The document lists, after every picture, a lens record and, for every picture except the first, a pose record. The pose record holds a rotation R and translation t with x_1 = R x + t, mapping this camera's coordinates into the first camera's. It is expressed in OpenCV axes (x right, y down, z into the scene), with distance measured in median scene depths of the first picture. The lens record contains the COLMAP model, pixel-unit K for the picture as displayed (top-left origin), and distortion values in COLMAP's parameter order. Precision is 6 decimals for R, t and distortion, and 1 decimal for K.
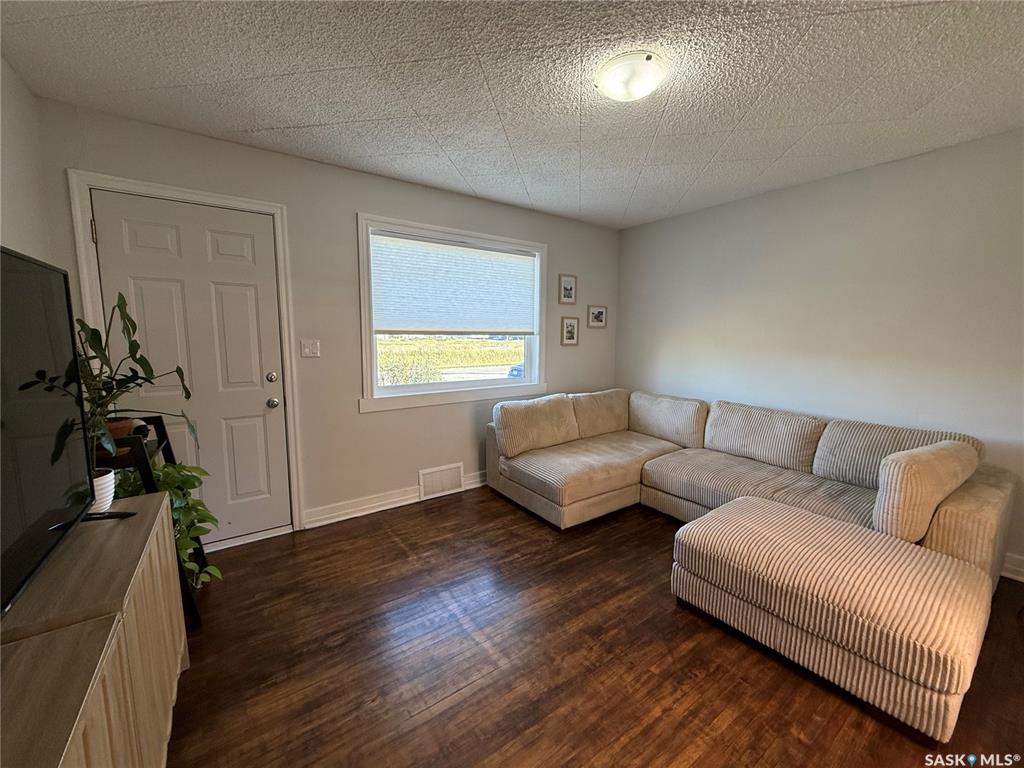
lens RADIAL K [[407.7, 0, 511.1], [0, 407.7, 387.2], [0, 0, 1]] dist [-0.001612, -0.000492]
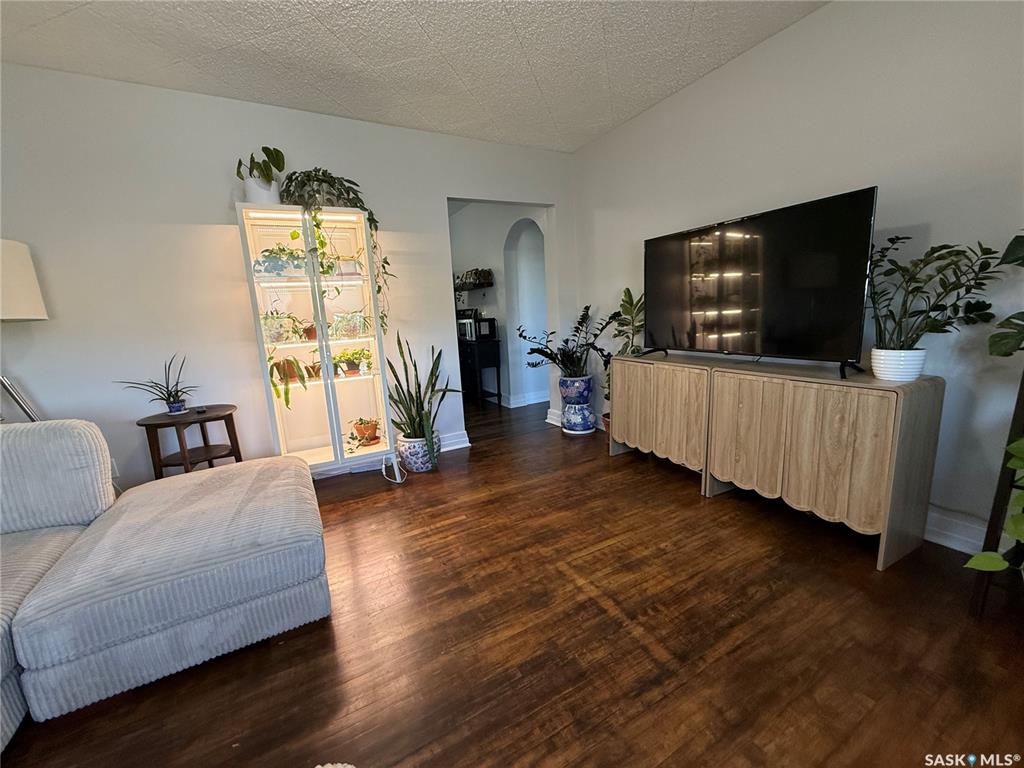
lens RADIAL K [[407.7, 0, 513.4], [0, 407.7, 382.5], [0, 0, 1]] dist [-0.001612, -0.000492]
pose [[-0.992167, 0.027375, 0.121881, -0.031117], [0.062456, 0.953697, 0.294213, -0.089695], [-0.108183, 0.299520, -0.947937, 1.694057]]
